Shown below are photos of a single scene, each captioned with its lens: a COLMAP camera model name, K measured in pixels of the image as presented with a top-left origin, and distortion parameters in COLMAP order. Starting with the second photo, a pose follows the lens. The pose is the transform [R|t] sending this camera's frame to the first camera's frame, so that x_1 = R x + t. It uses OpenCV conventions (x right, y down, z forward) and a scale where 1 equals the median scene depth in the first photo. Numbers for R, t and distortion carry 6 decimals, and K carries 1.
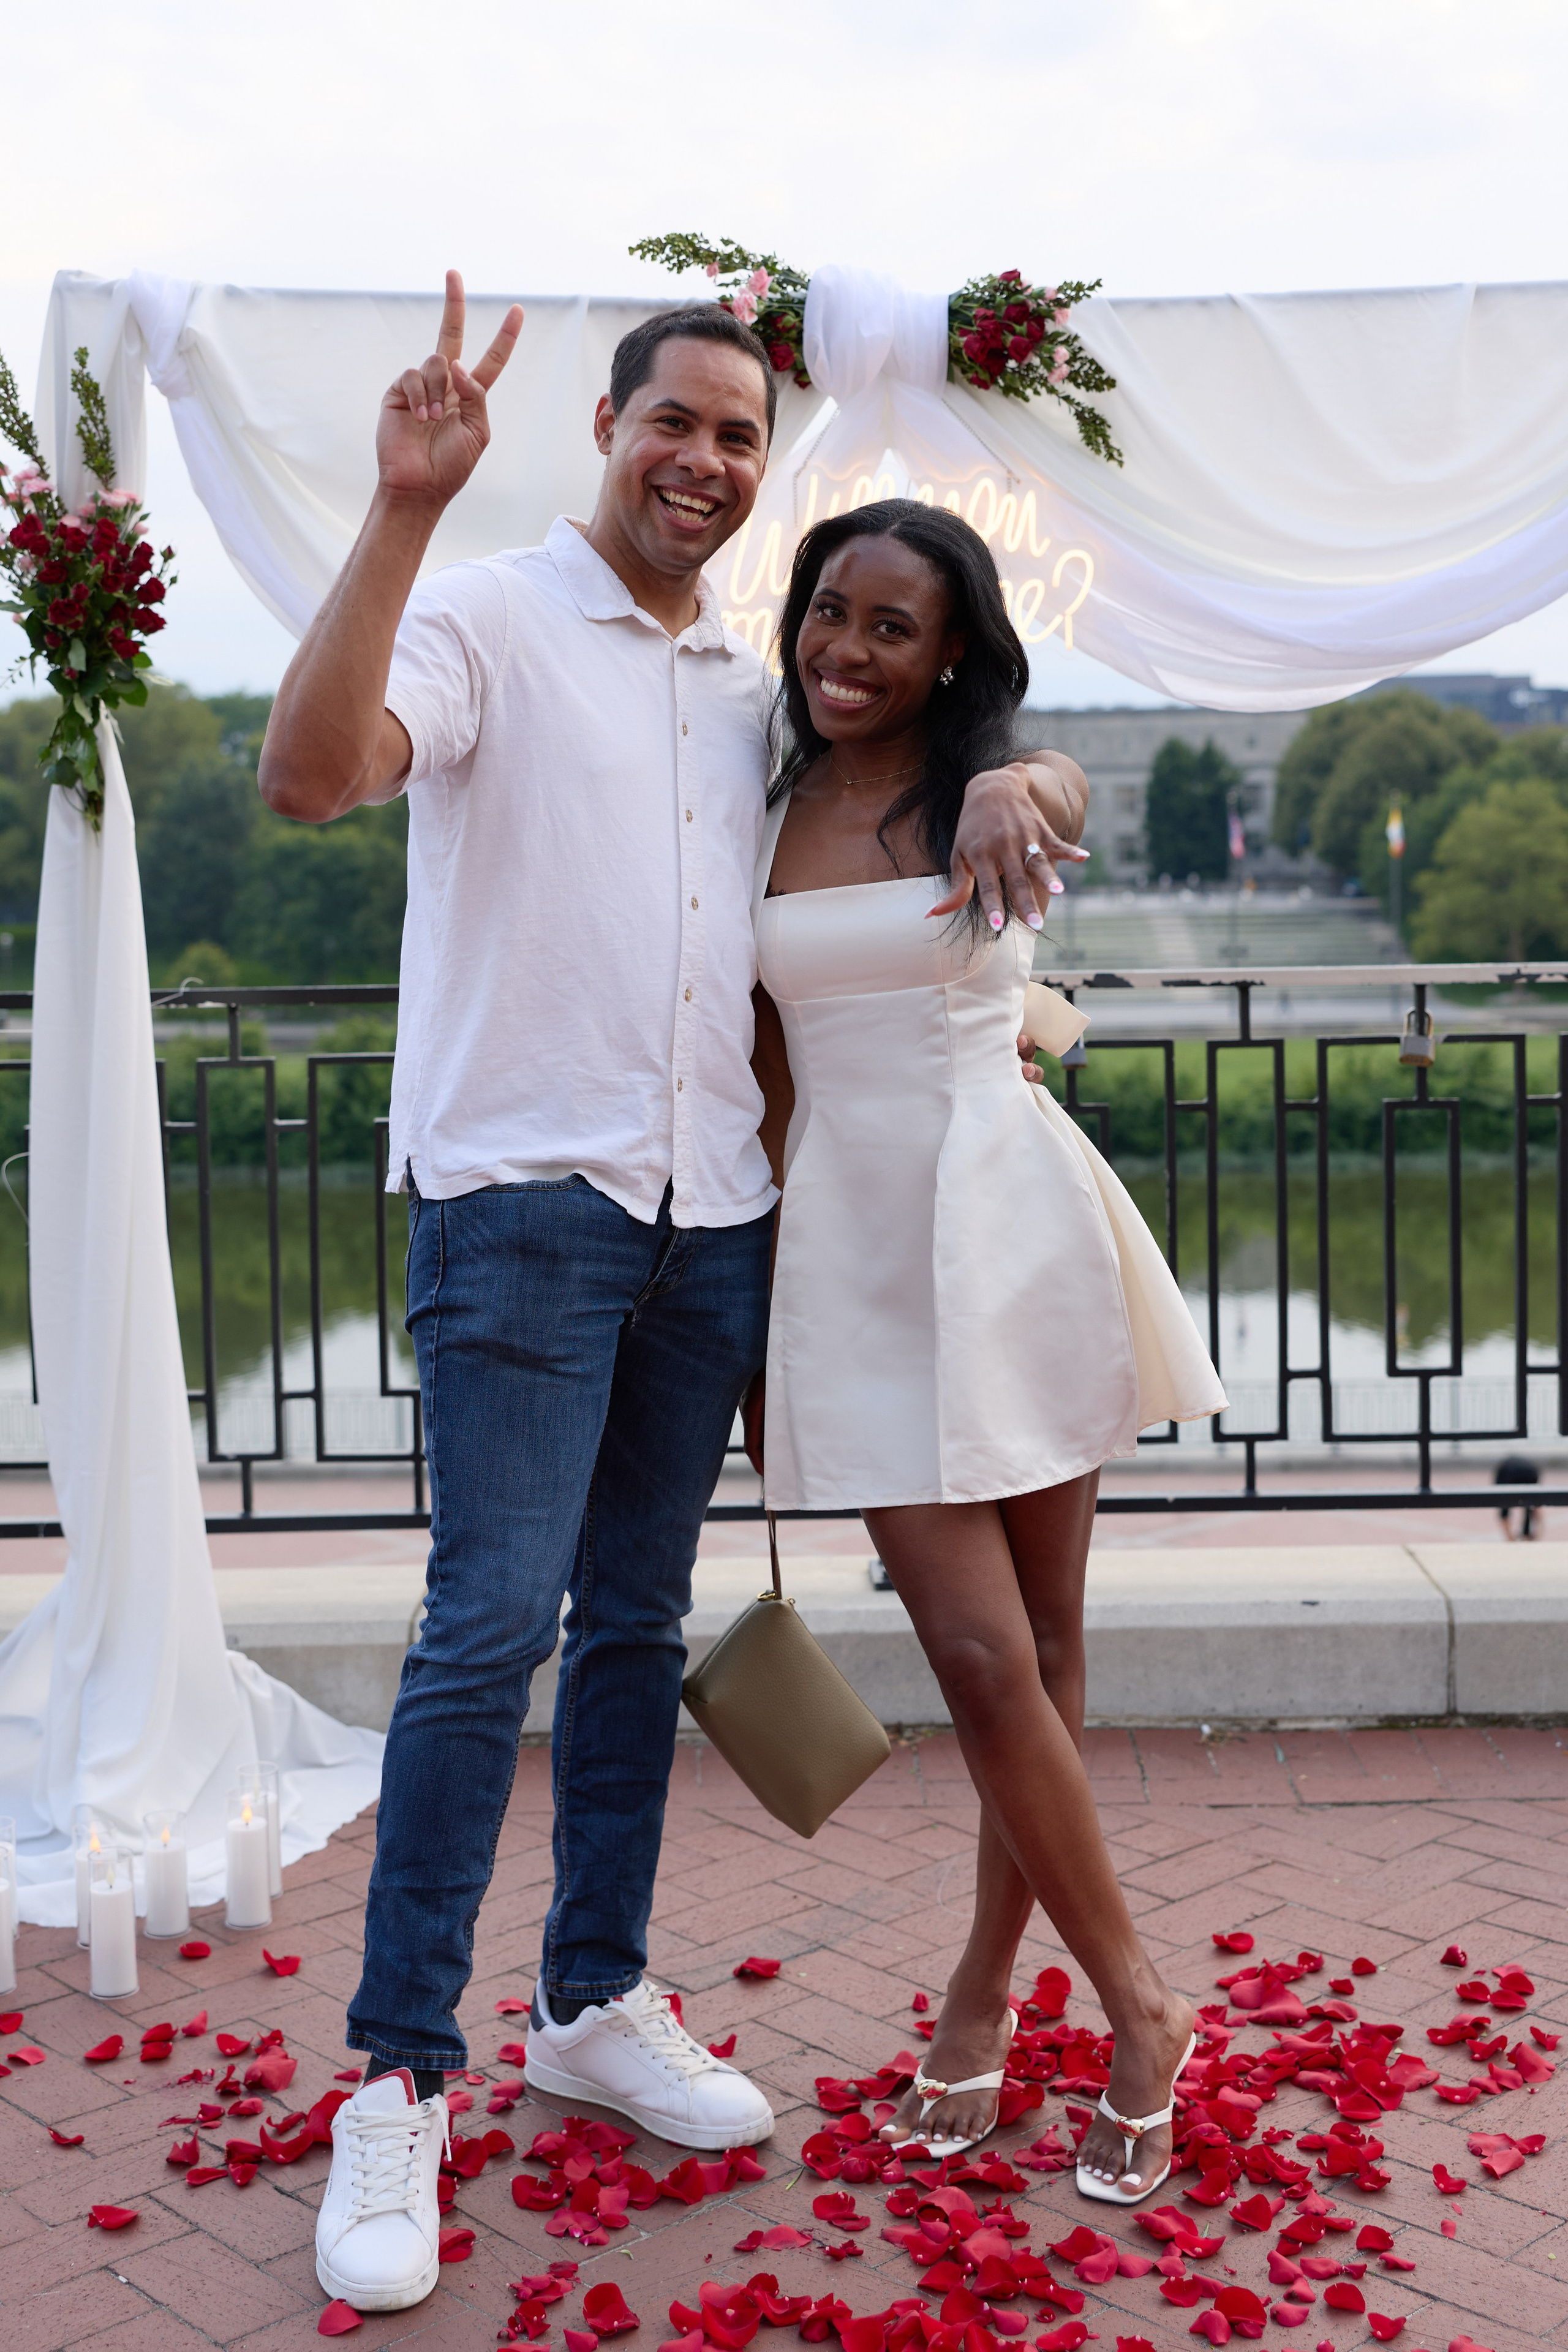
lens RADIAL K [[2908.2, 0, 768.2], [0, 2908.2, 1038.6], [0, 0, 1]] dist [0.004002, 0.009104]
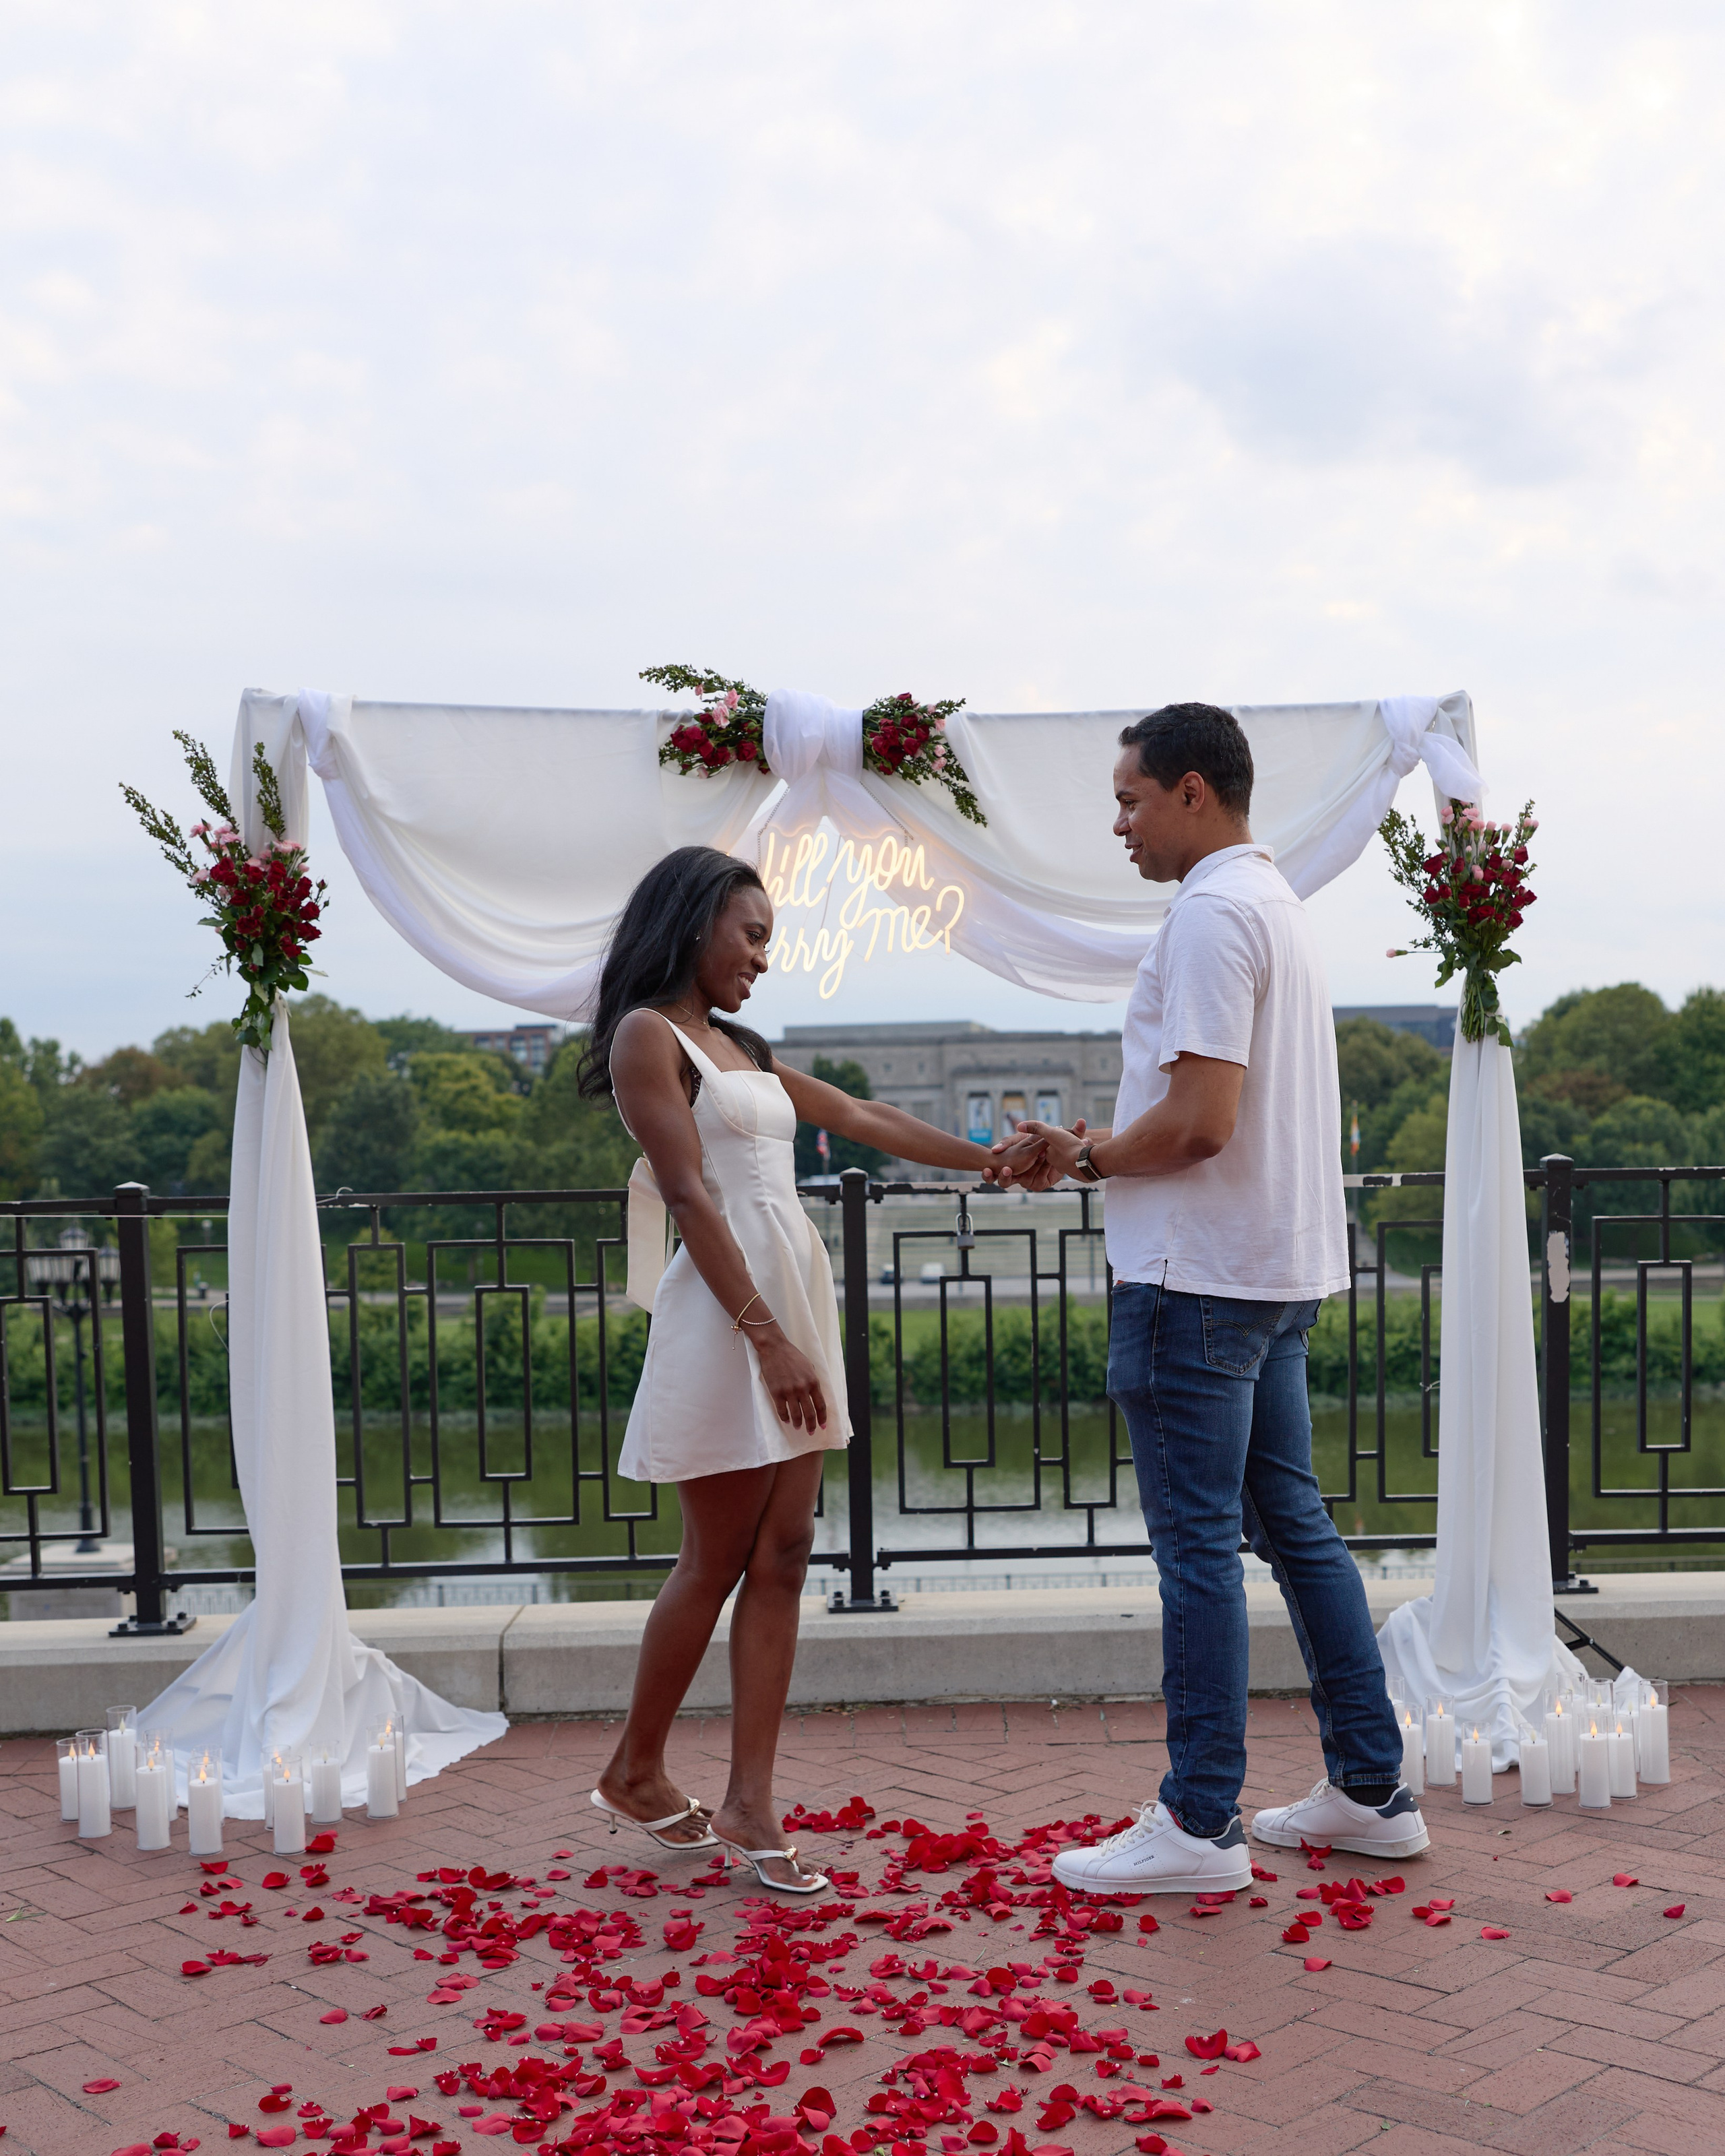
lens RADIAL K [[2396.4, 0, 981.0], [0, 2396.4, 1339.5], [0, 0, 1]] dist [-0.004947, -0.007491]
pose [[0.998425, -0.004226, 0.055943, 0.051607], [0.003435, 0.999893, 0.014234, 0.042519], [-0.055997, -0.014019, 0.998332, -0.203988]]
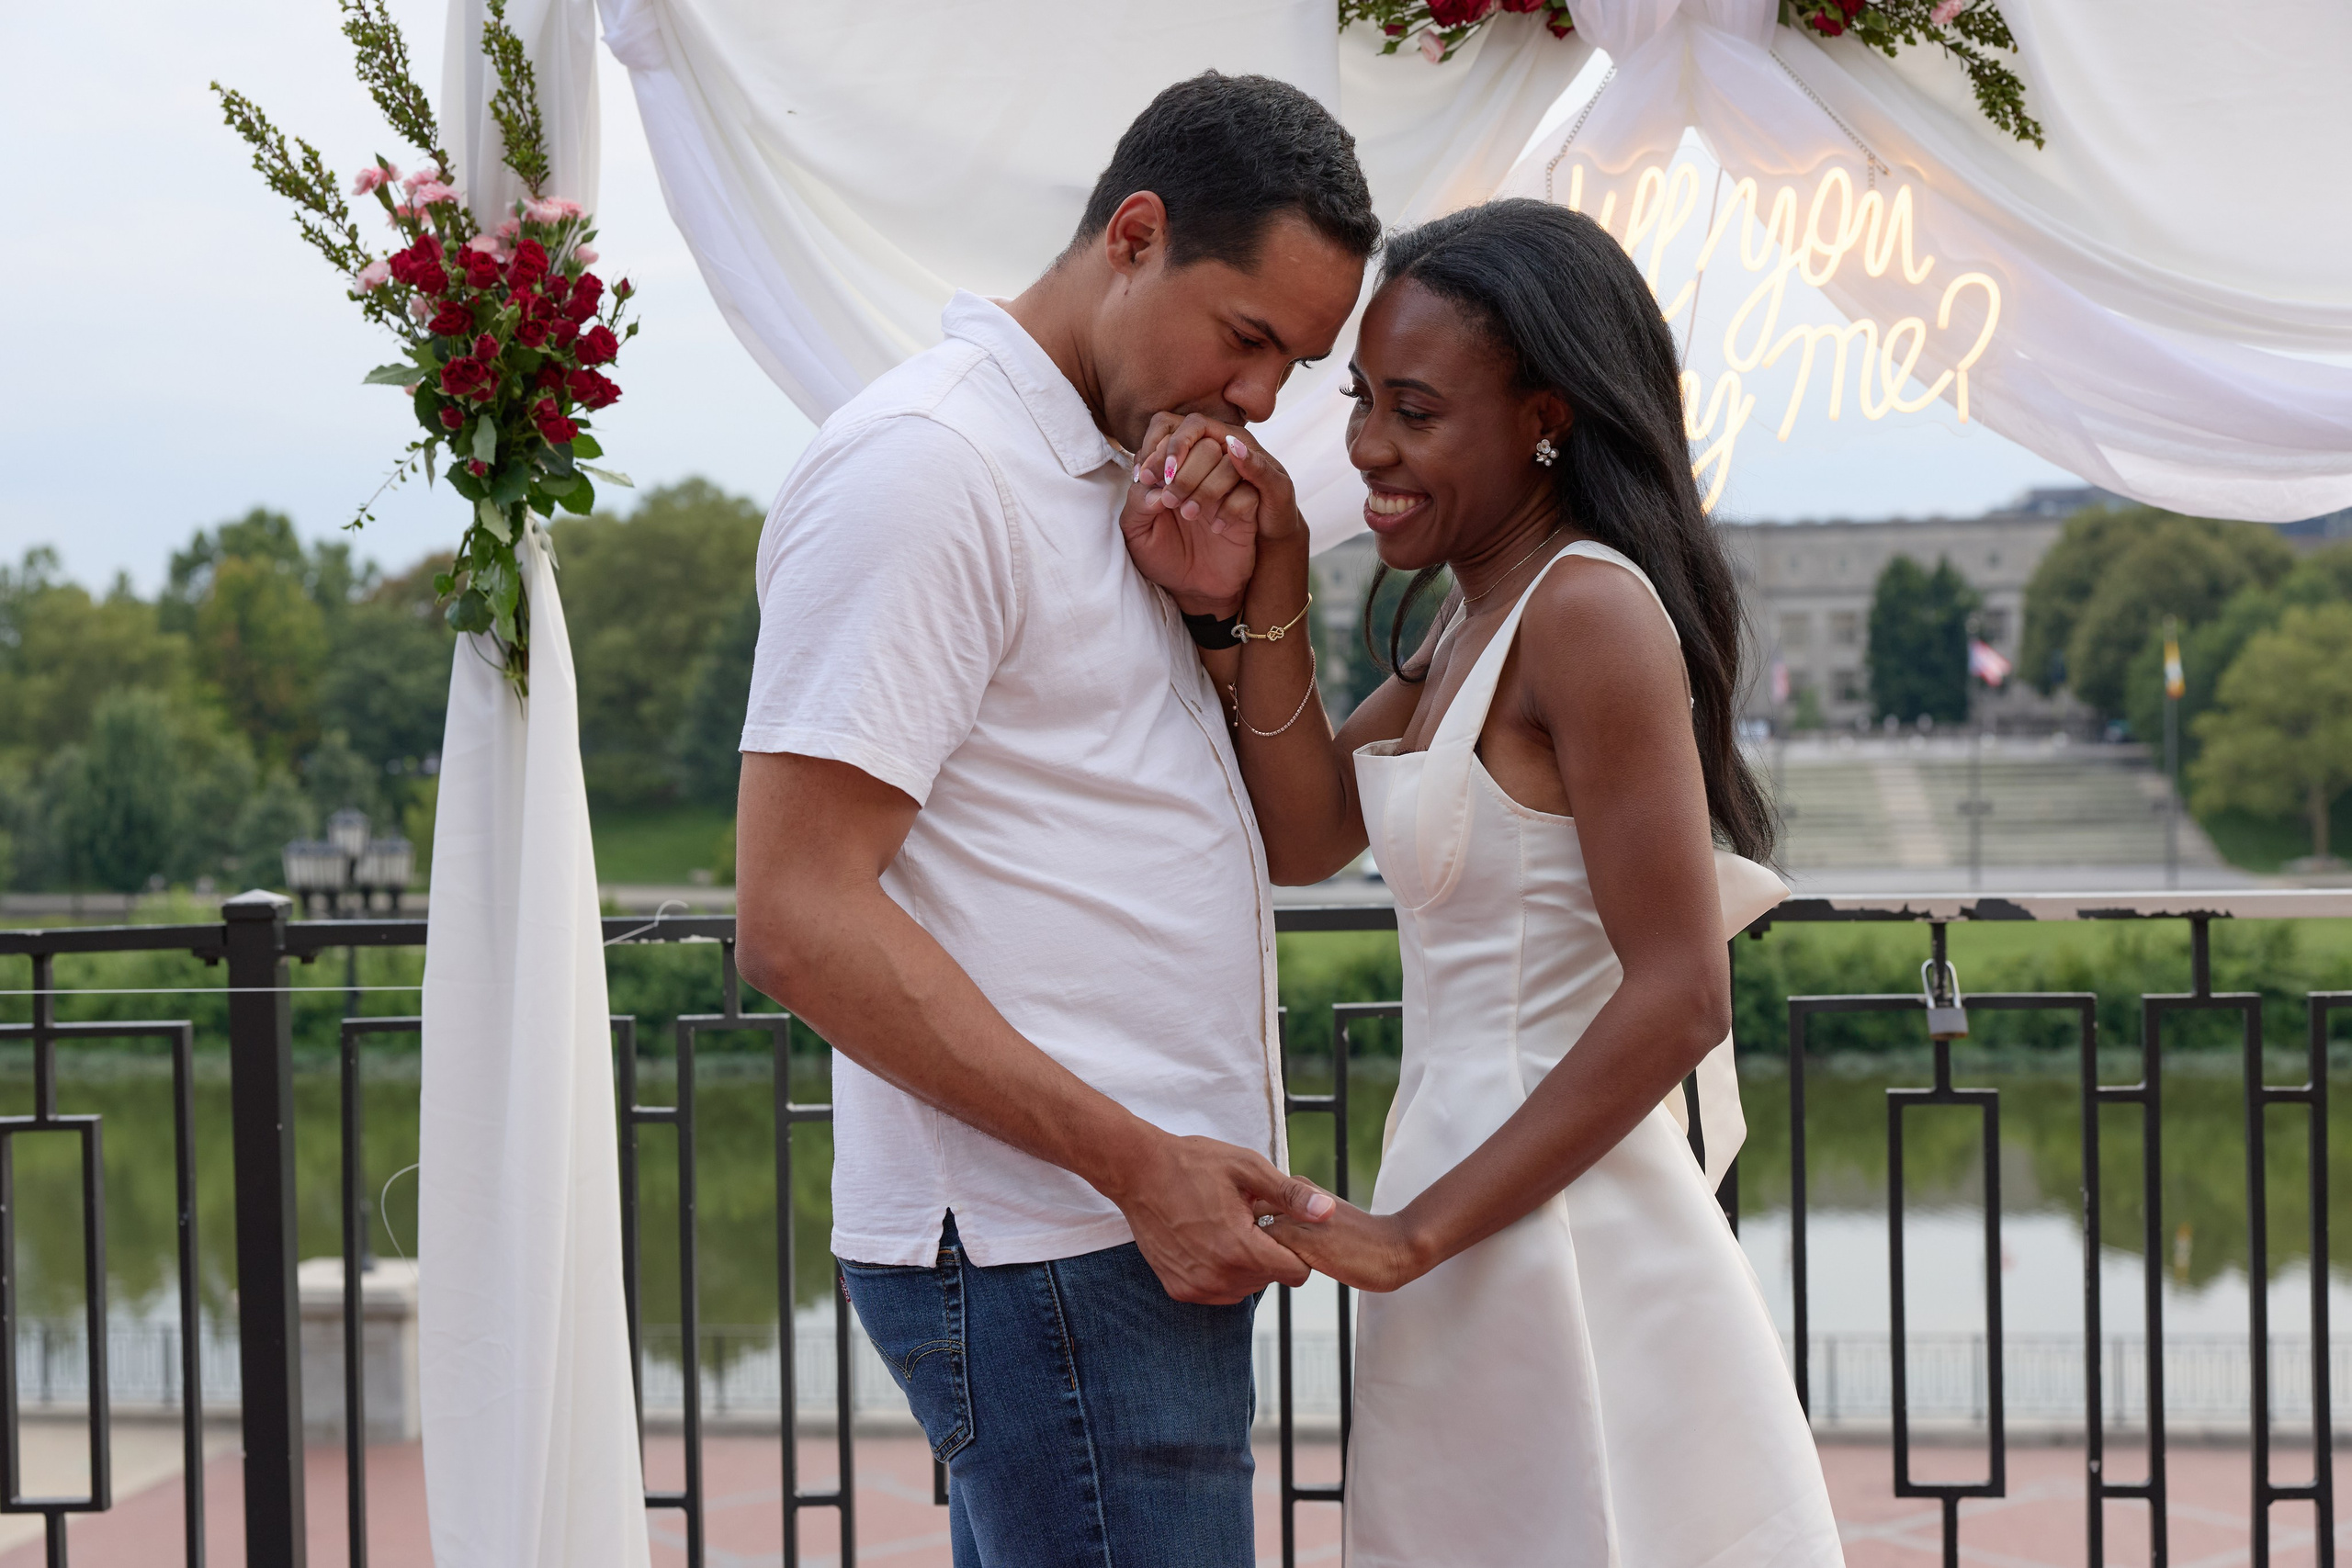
lens RADIAL K [[3388.0, 0, 1178.3], [0, 3388.0, 791.2], [0, 0, 1]] dist [0.004193, 0.054524]
pose [[0.997459, 0.000847, -0.071241, -0.020074], [-0.003291, 0.999410, -0.034199, -0.022327], [0.071170, 0.034346, 0.996873, 0.217314]]
